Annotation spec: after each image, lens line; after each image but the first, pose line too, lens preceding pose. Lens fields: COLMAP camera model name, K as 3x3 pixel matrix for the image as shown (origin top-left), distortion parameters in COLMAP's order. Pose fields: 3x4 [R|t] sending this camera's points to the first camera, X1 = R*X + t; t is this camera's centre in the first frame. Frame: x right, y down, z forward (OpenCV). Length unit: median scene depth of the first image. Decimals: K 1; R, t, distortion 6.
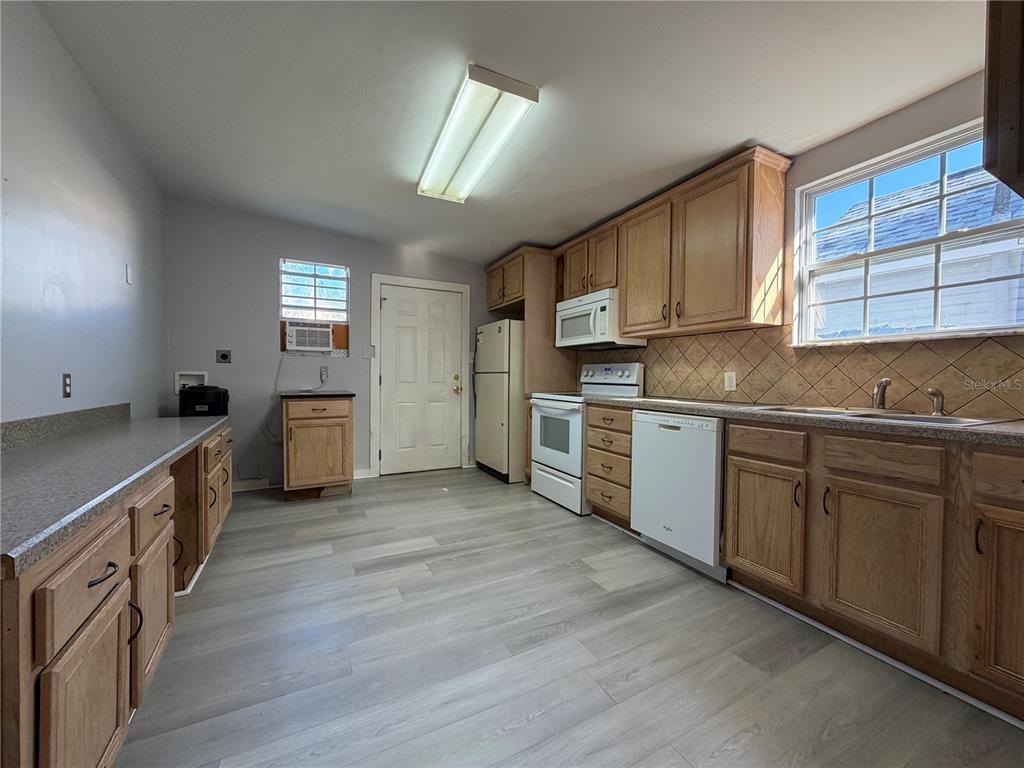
lens RADIAL K [[406.1, 0, 509.1], [0, 406.1, 385.7], [0, 0, 1]] dist [-0.000722, -0.000170]
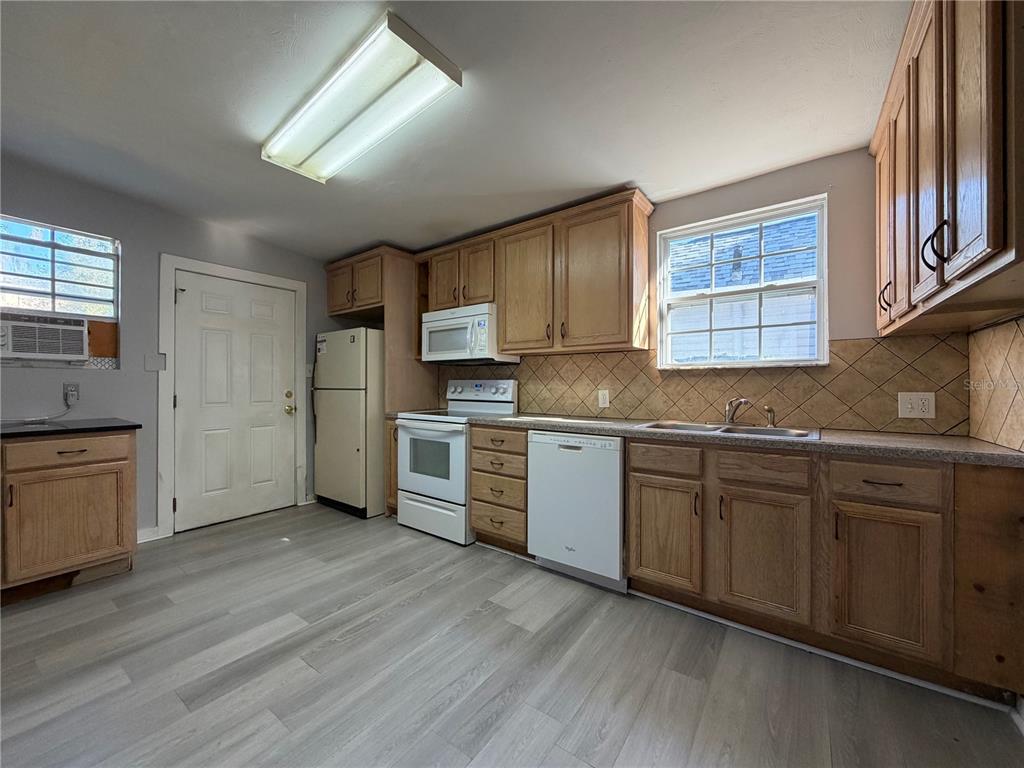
lens RADIAL K [[406.1, 0, 509.1], [0, 406.1, 385.7], [0, 0, 1]] dist [-0.000722, -0.000170]
pose [[0.898039, -0.007480, 0.439853, -0.154777], [0.015821, 0.999758, -0.015299, -0.032151], [-0.439632, 0.020698, 0.897939, 0.134522]]
